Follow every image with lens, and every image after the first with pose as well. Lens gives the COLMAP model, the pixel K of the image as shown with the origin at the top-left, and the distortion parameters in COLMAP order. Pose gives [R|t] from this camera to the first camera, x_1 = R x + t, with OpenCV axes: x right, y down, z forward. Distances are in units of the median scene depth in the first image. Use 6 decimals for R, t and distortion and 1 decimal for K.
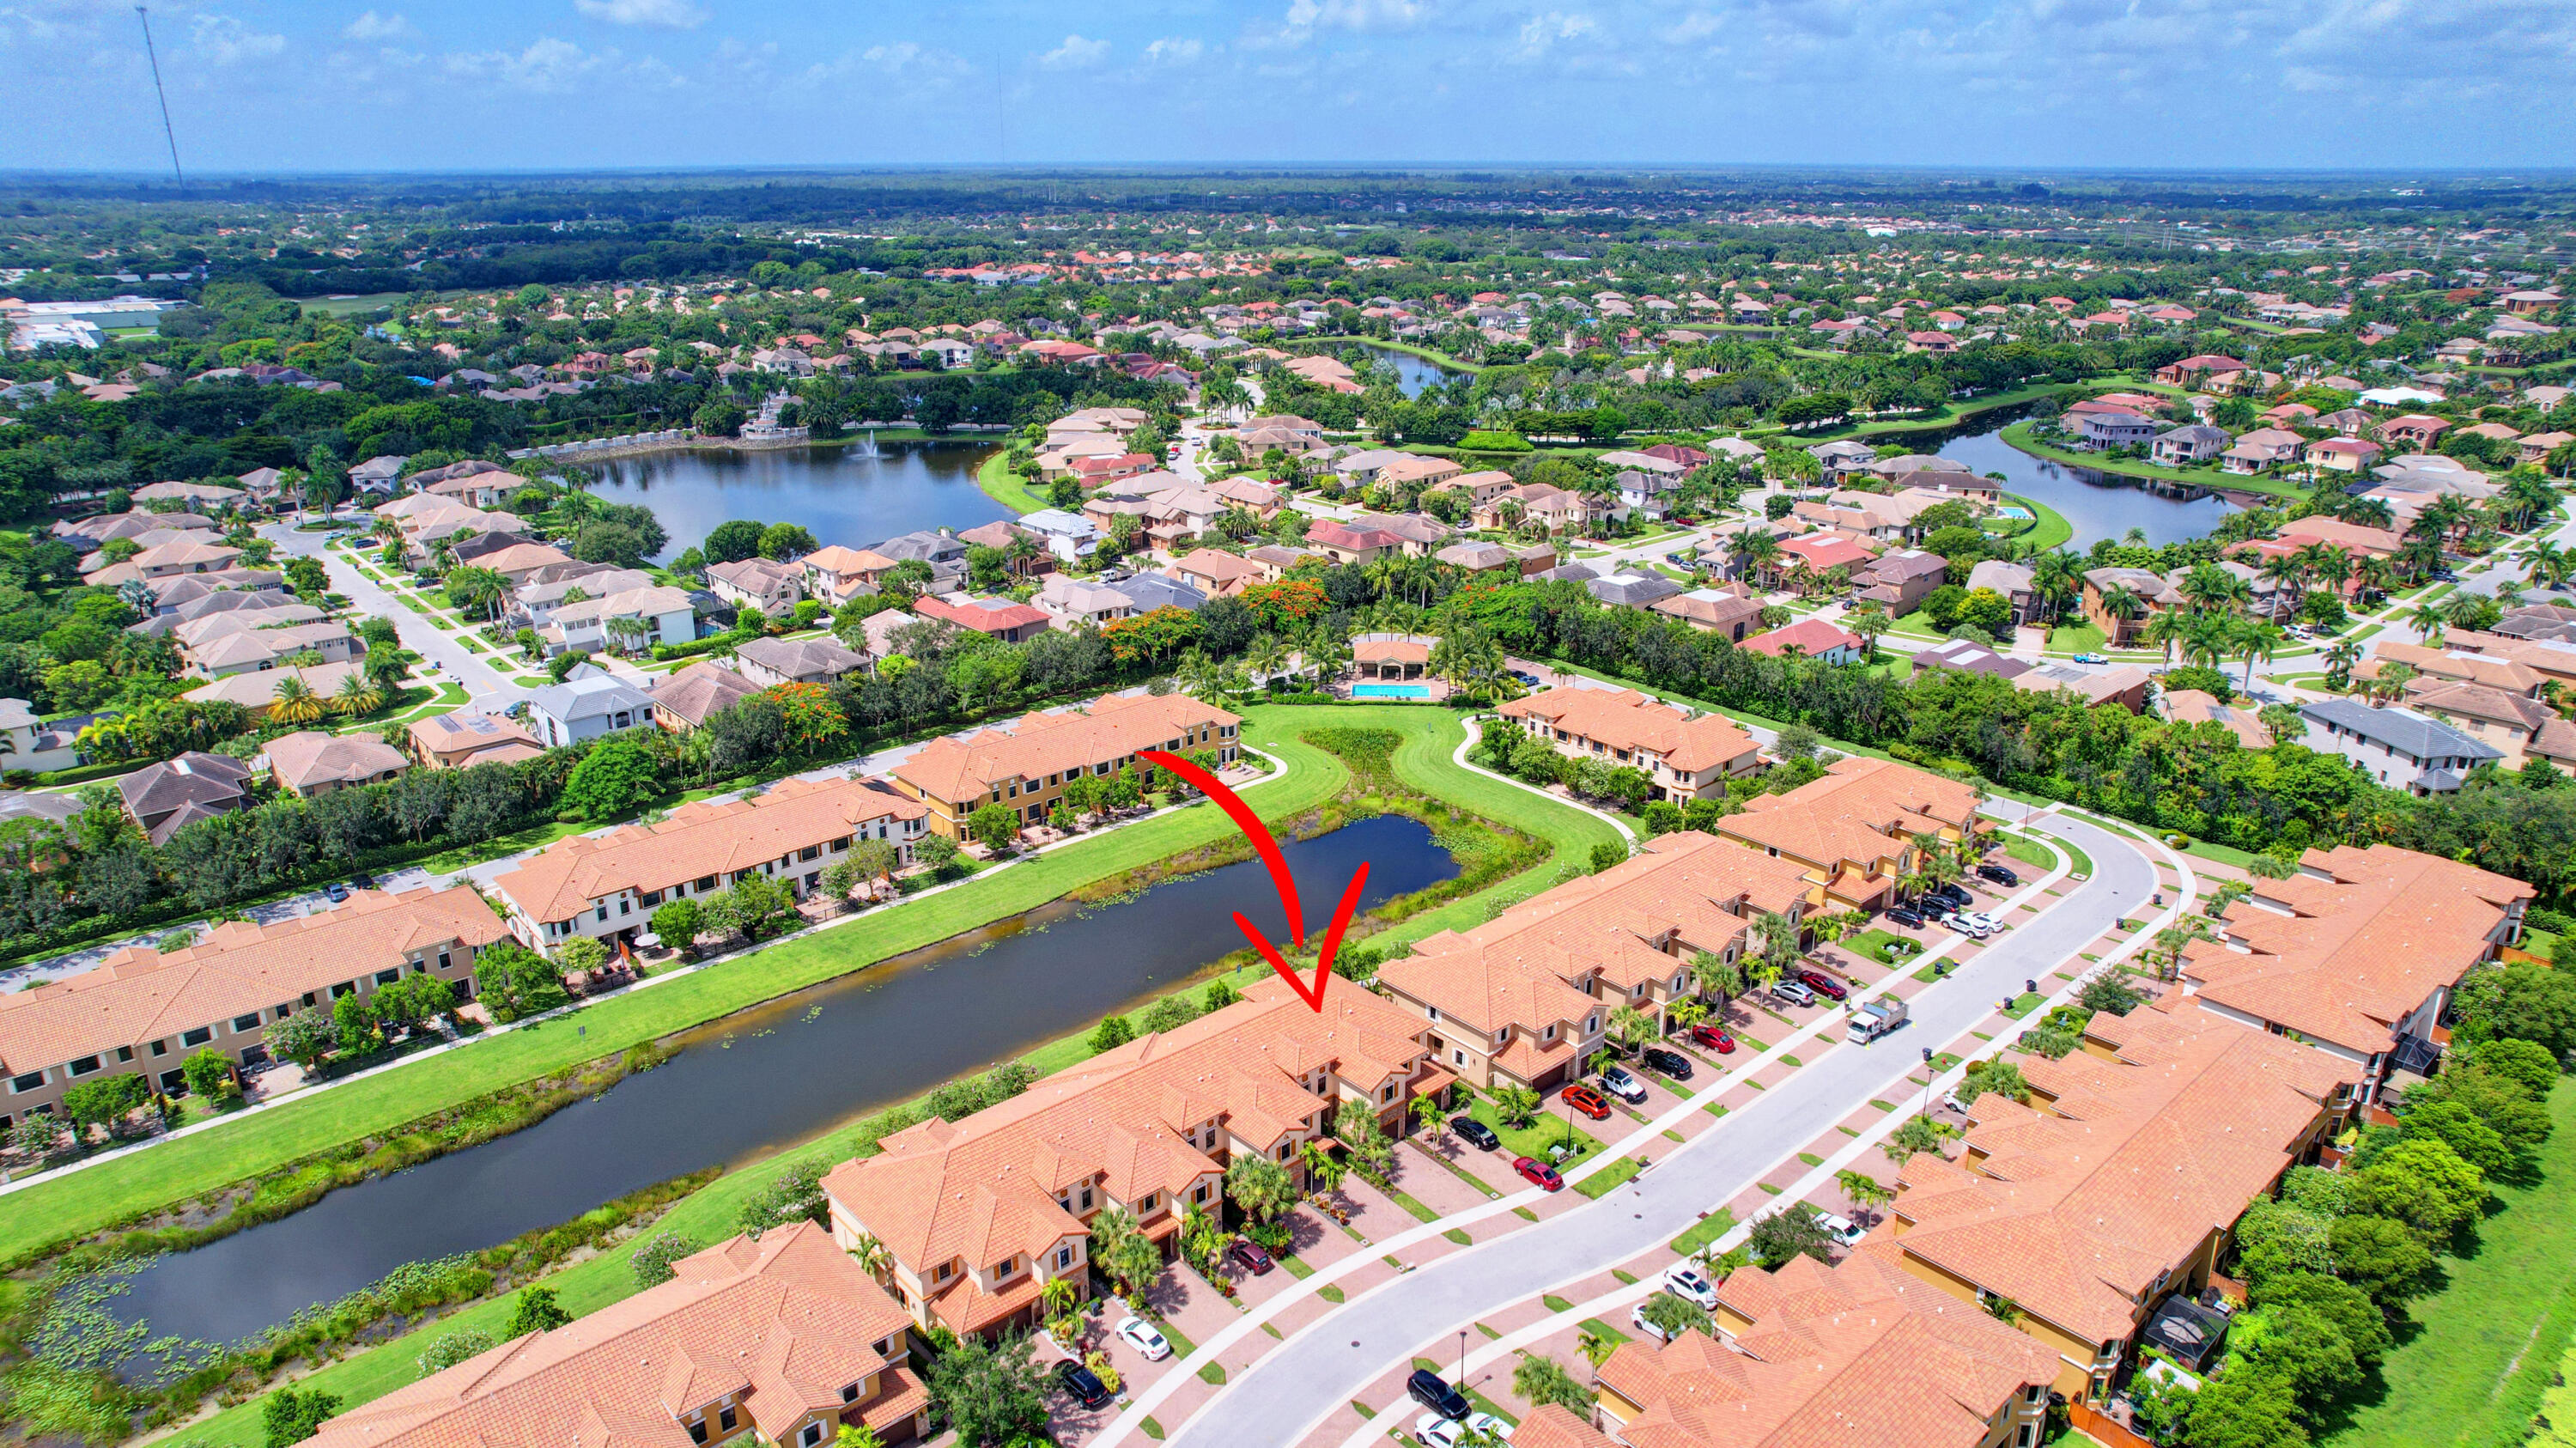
lens RADIAL K [[1636.0, 0, 1291.7], [0, 1636.0, 740.7], [0, 0, 1]] dist [-0.069047, 0.058621]
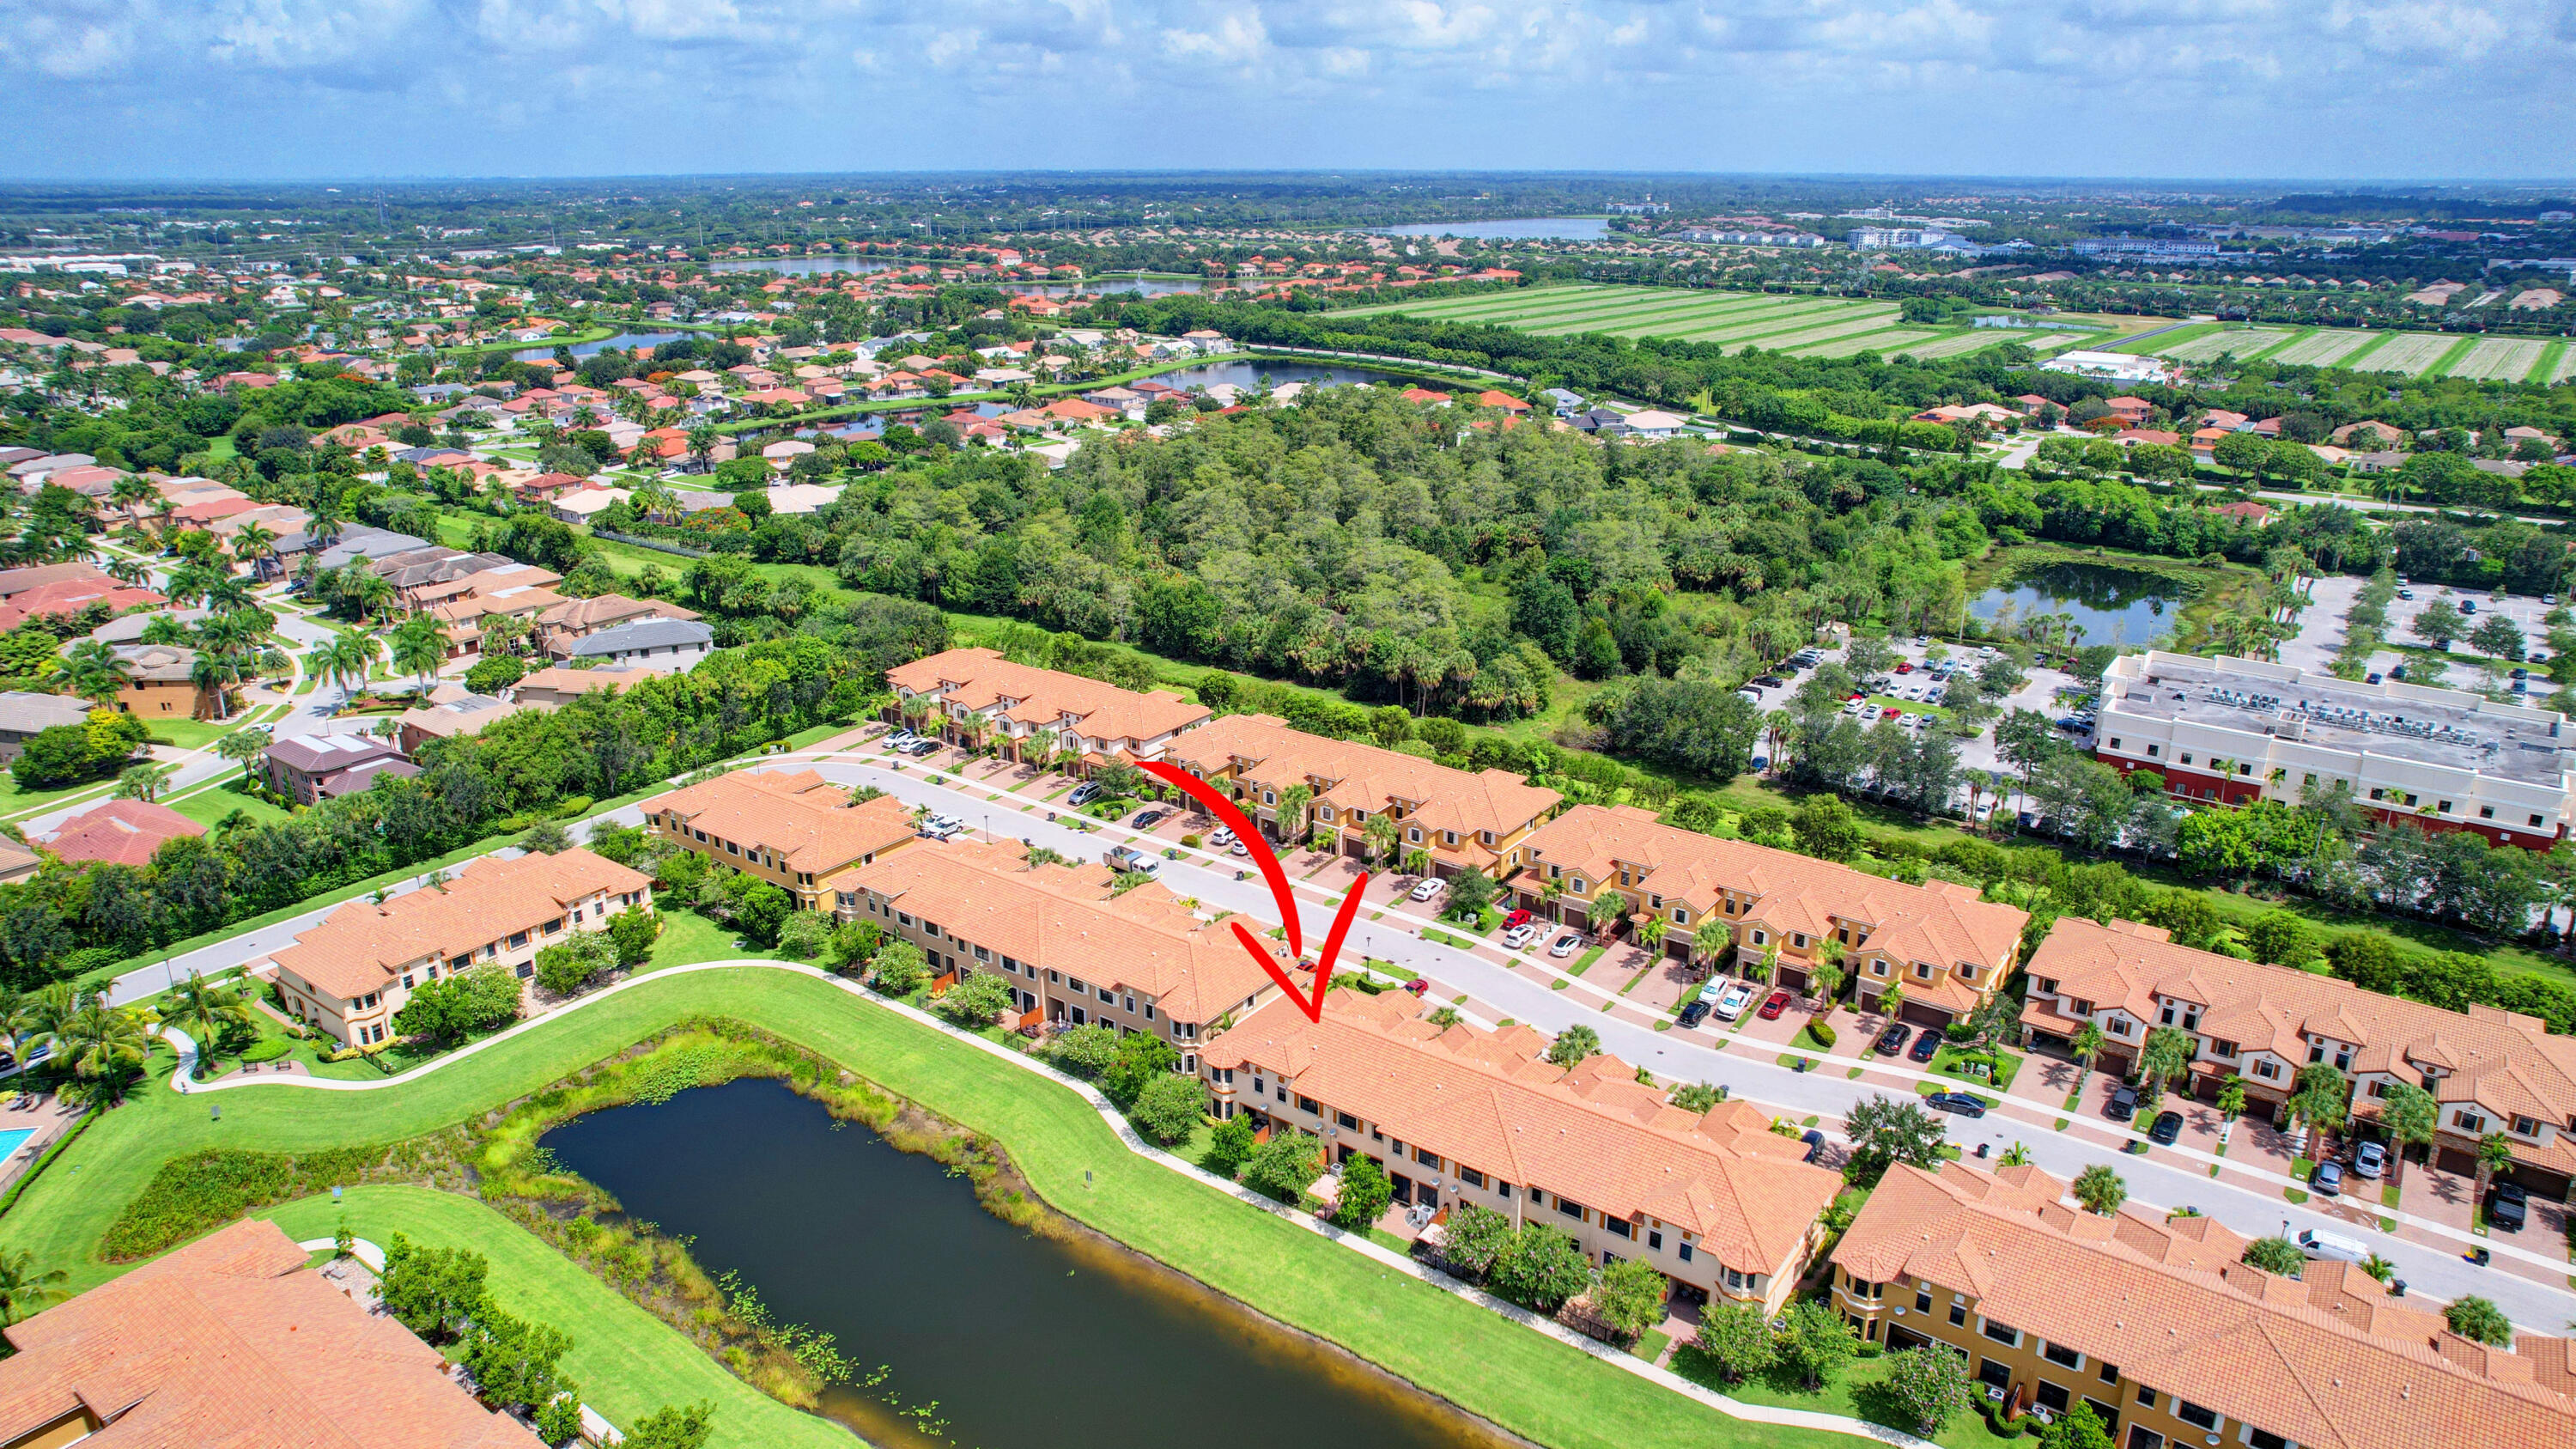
lens RADIAL K [[1636.1, 0, 1291.7], [0, 1636.1, 741.2], [0, 0, 1]] dist [-0.069047, 0.058621]
pose [[-0.211150, -0.327298, 0.921027, -0.598185], [0.331372, 0.862502, 0.382469, -0.264306], [-0.919569, 0.385962, -0.073660, 0.737456]]
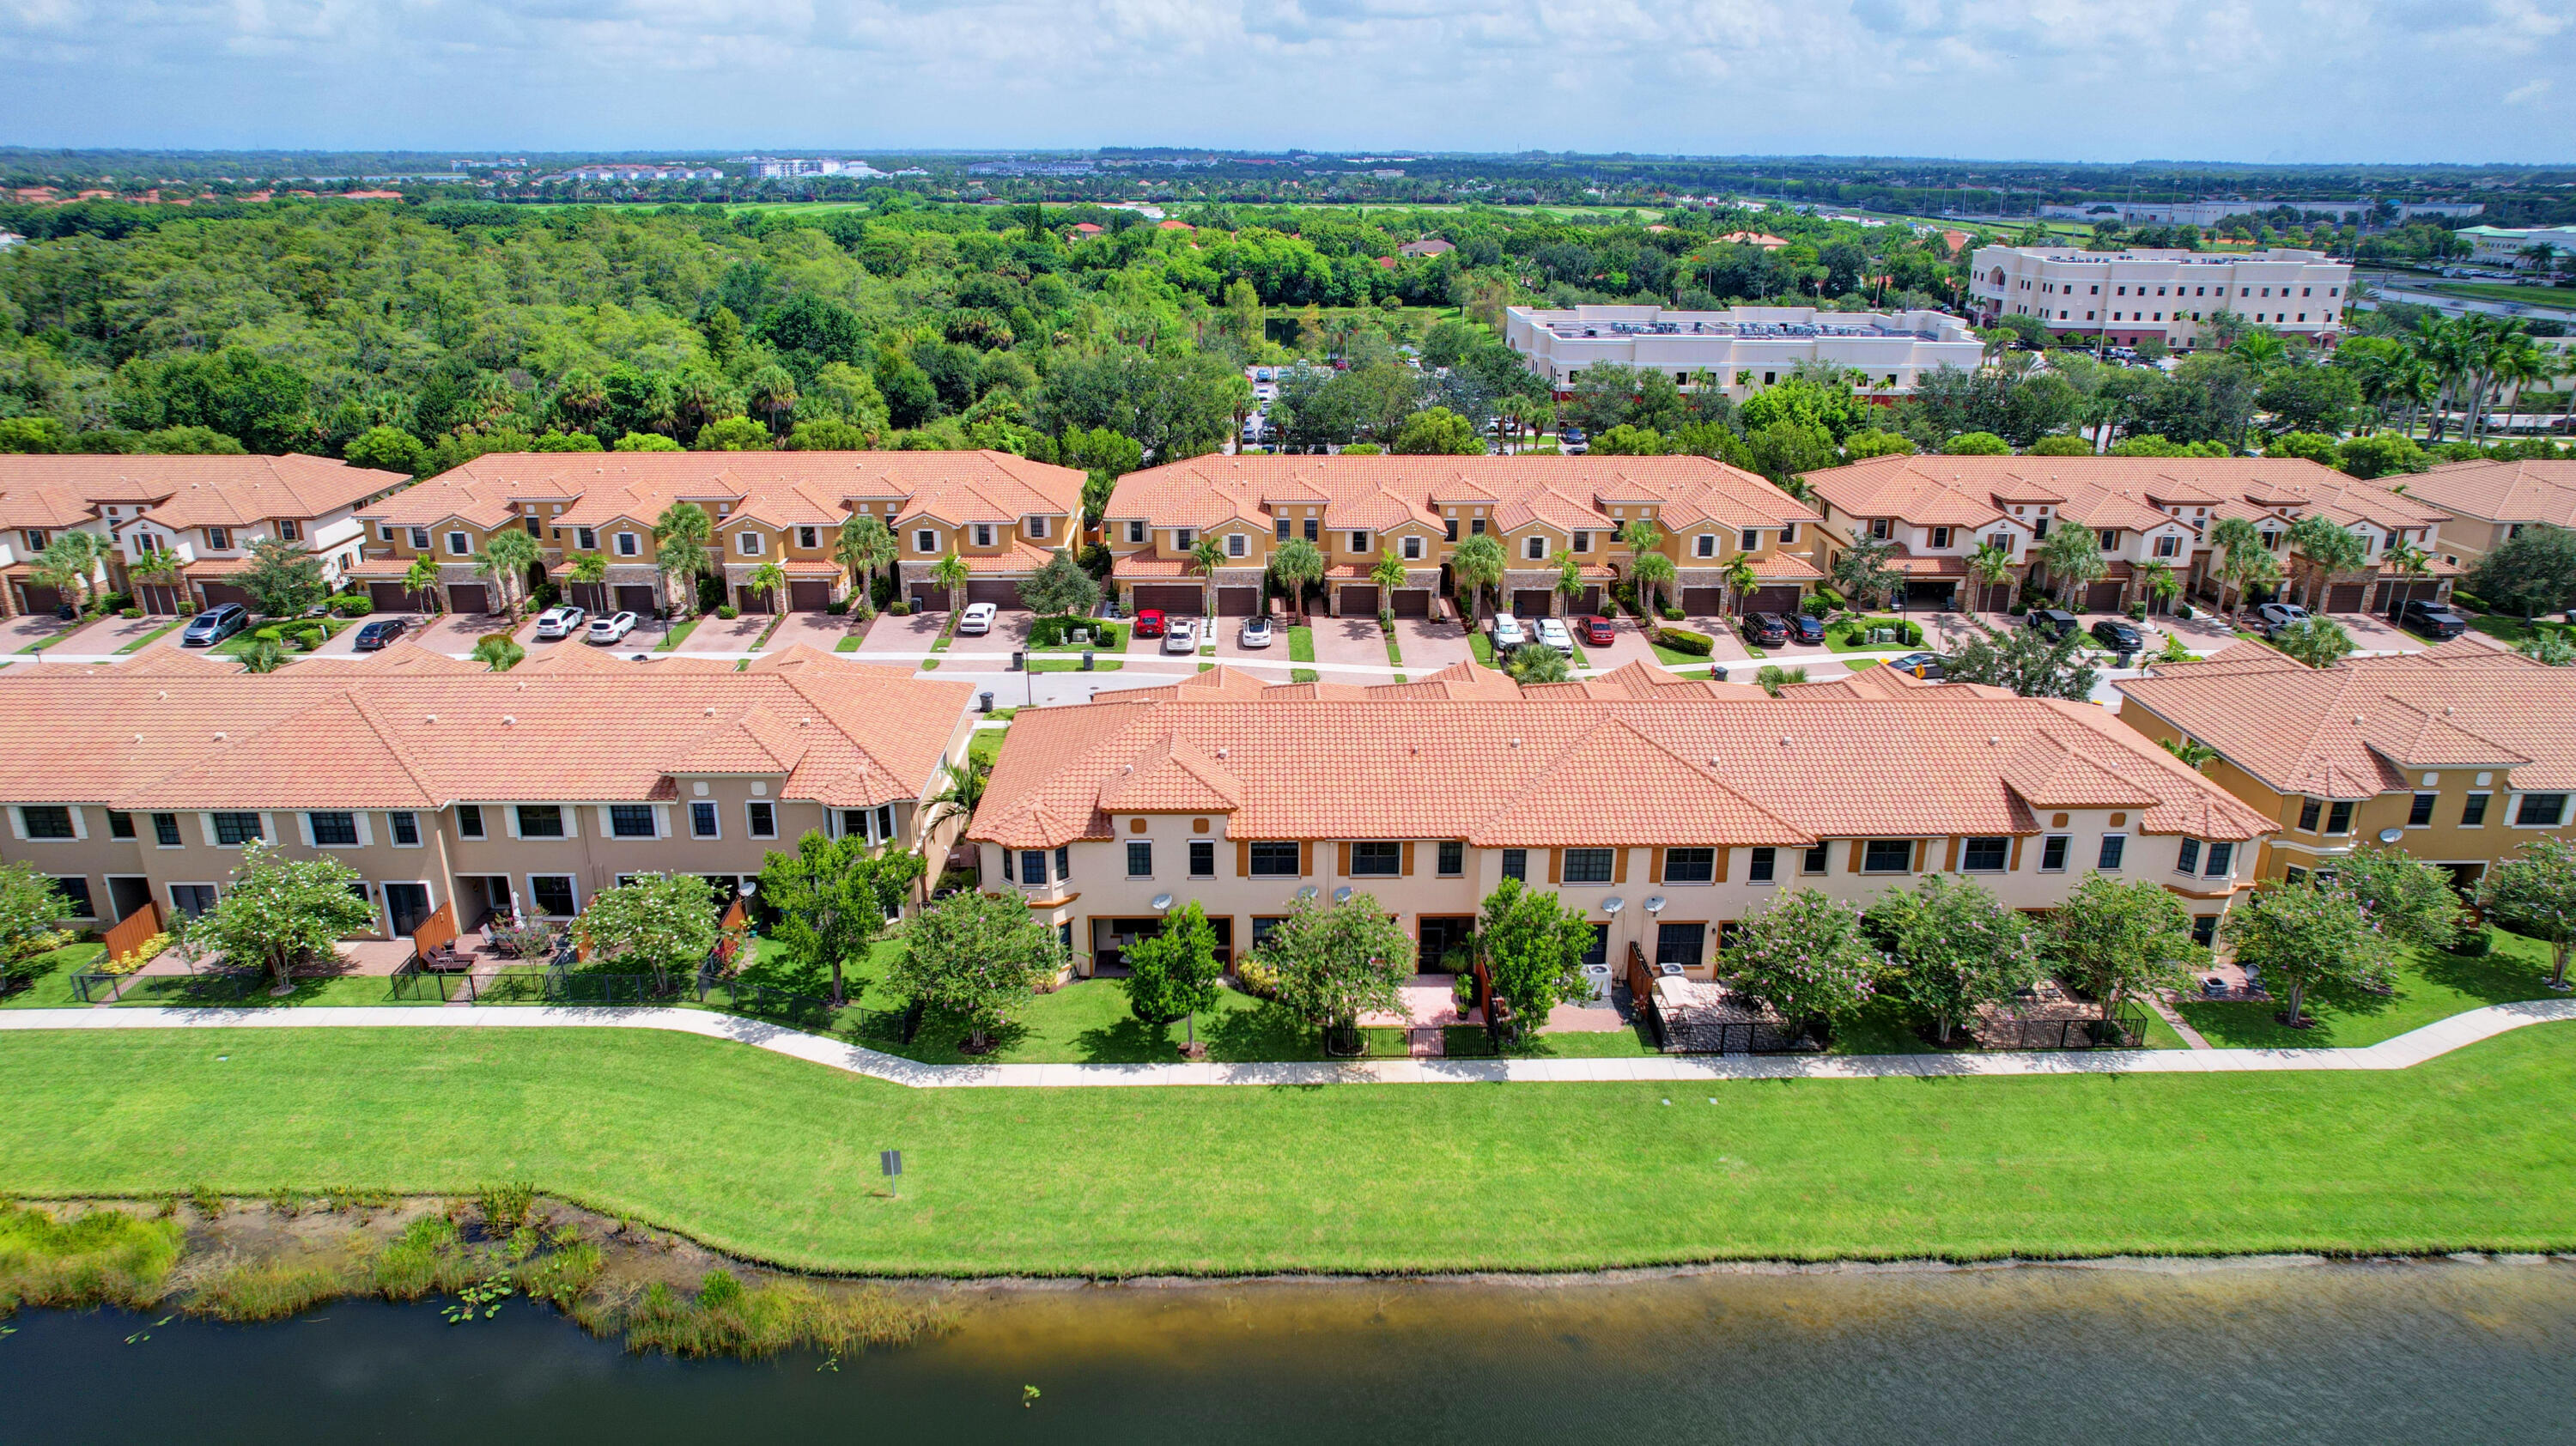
lens RADIAL K [[1646.6, 0, 1292.3], [0, 1646.6, 724.1], [0, 0, 1]] dist [-0.089880, 0.090440]
pose [[-0.763411, -0.219009, 0.607650, -0.217878], [0.214119, 0.801759, 0.557974, -0.071339], [-0.609390, 0.556073, -0.565178, 0.902100]]
